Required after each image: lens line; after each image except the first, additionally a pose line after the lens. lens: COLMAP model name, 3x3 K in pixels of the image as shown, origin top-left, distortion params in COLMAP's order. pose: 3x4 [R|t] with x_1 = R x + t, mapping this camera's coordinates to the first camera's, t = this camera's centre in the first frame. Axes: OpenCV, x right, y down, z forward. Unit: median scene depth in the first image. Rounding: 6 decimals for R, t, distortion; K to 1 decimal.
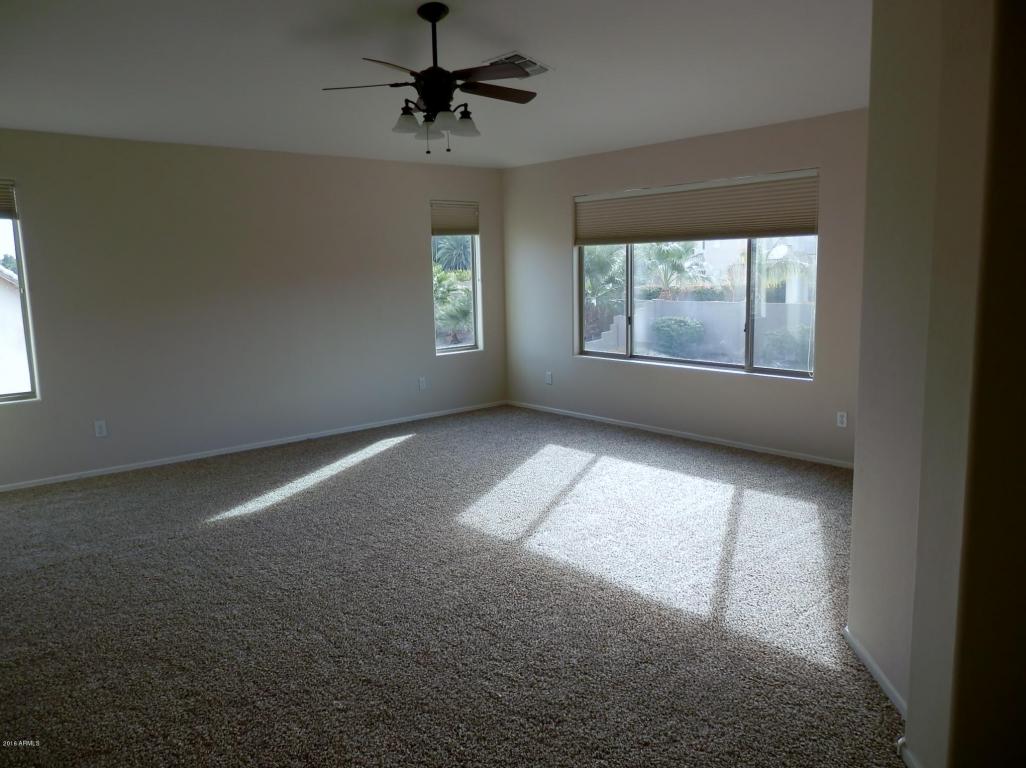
lens RADIAL K [[758.8, 0, 513.0], [0, 758.8, 384.0], [0, 0, 1]] dist [-0.003552, 0.003141]
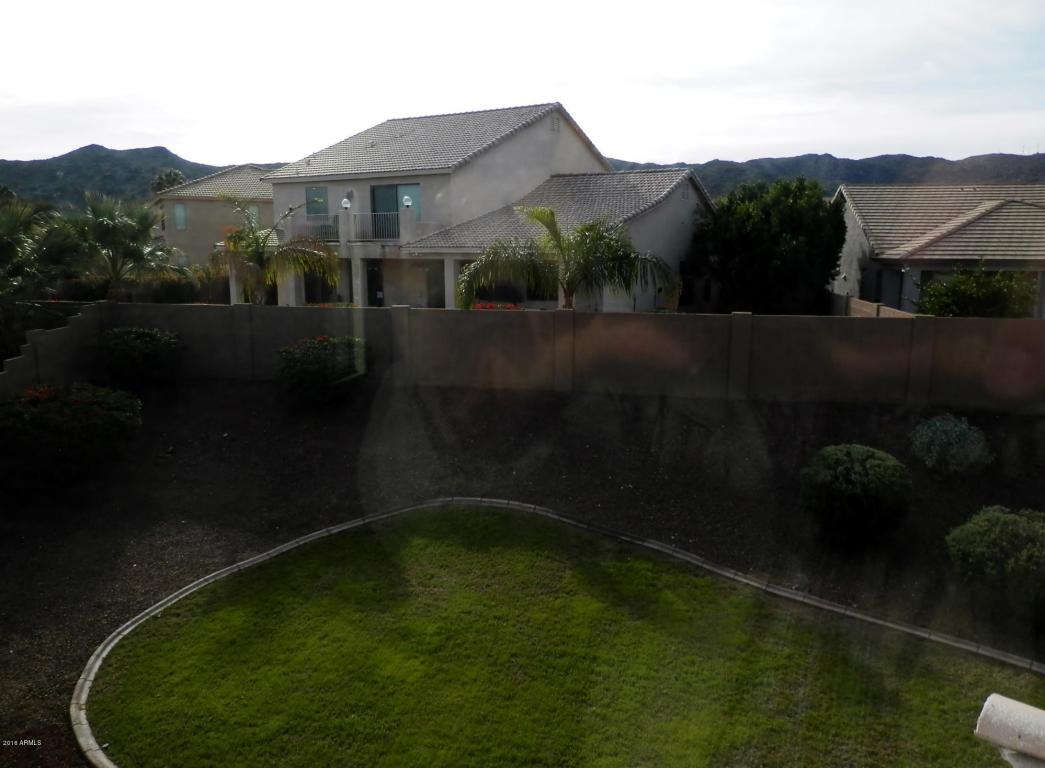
lens RADIAL K [[797.2, 0, 522.5], [0, 797.2, 384.0], [0, 0, 1]] dist [0.001218, -0.000776]
pose [[0.786093, -0.075562, 0.613472, 0.039261], [0.070586, 0.996981, 0.032352, -0.031128], [-0.614065, 0.017871, 0.789053, 0.196051]]
